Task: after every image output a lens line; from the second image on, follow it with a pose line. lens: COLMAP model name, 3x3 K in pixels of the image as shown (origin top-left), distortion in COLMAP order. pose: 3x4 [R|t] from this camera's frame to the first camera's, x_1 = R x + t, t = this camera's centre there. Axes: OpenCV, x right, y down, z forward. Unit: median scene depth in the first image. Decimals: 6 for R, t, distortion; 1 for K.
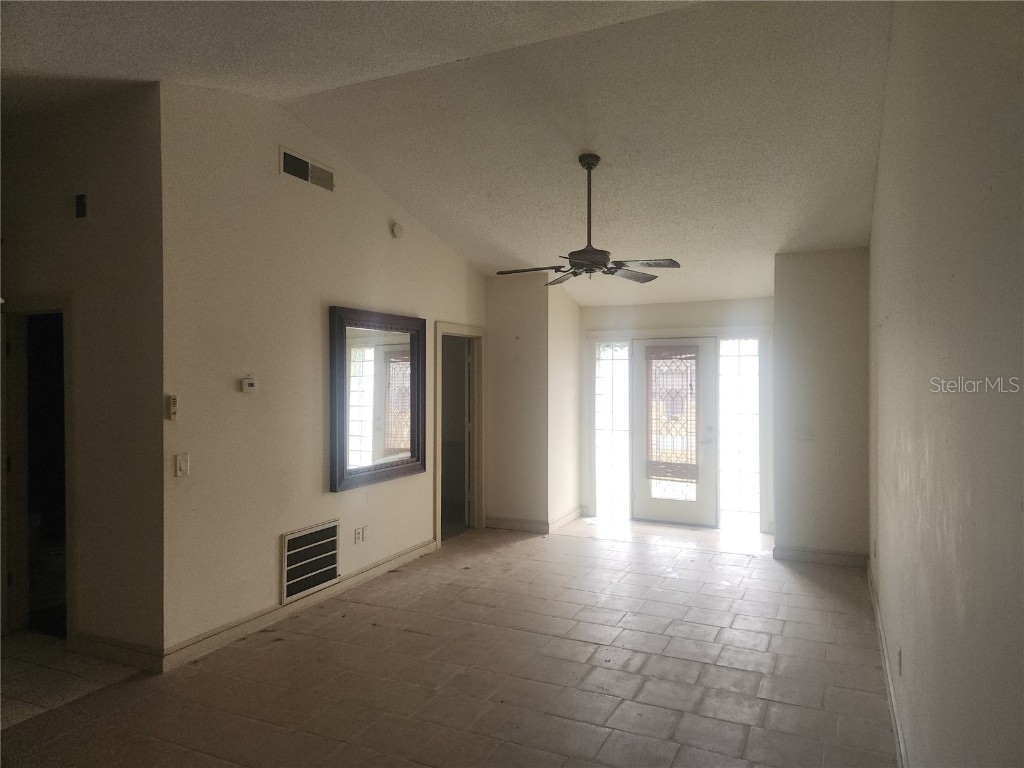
lens RADIAL K [[683.6, 0, 517.3], [0, 683.6, 382.7], [0, 0, 1]] dist [0.081631, -0.076605]
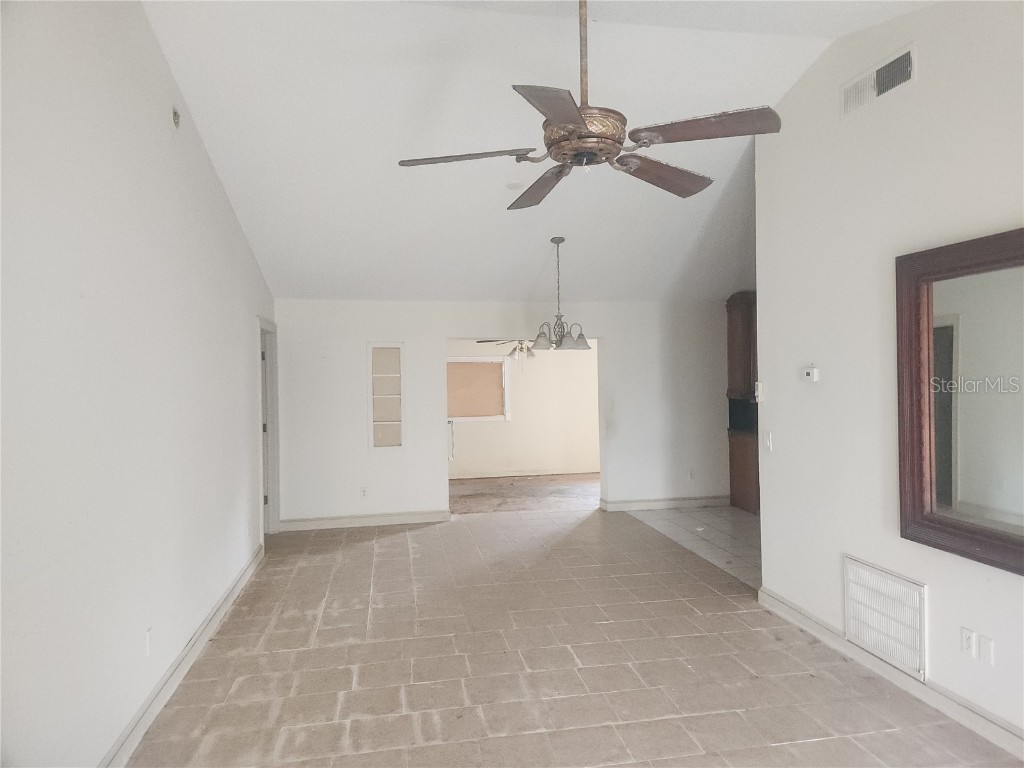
lens RADIAL K [[683.6, 0, 517.3], [0, 683.6, 382.7], [0, 0, 1]] dist [0.081631, -0.076605]
pose [[-0.811034, 0.022981, -0.584548, 0.489315], [0.011455, 0.999660, 0.023408, -0.011282], [0.584887, 0.012289, -0.811022, 1.518781]]
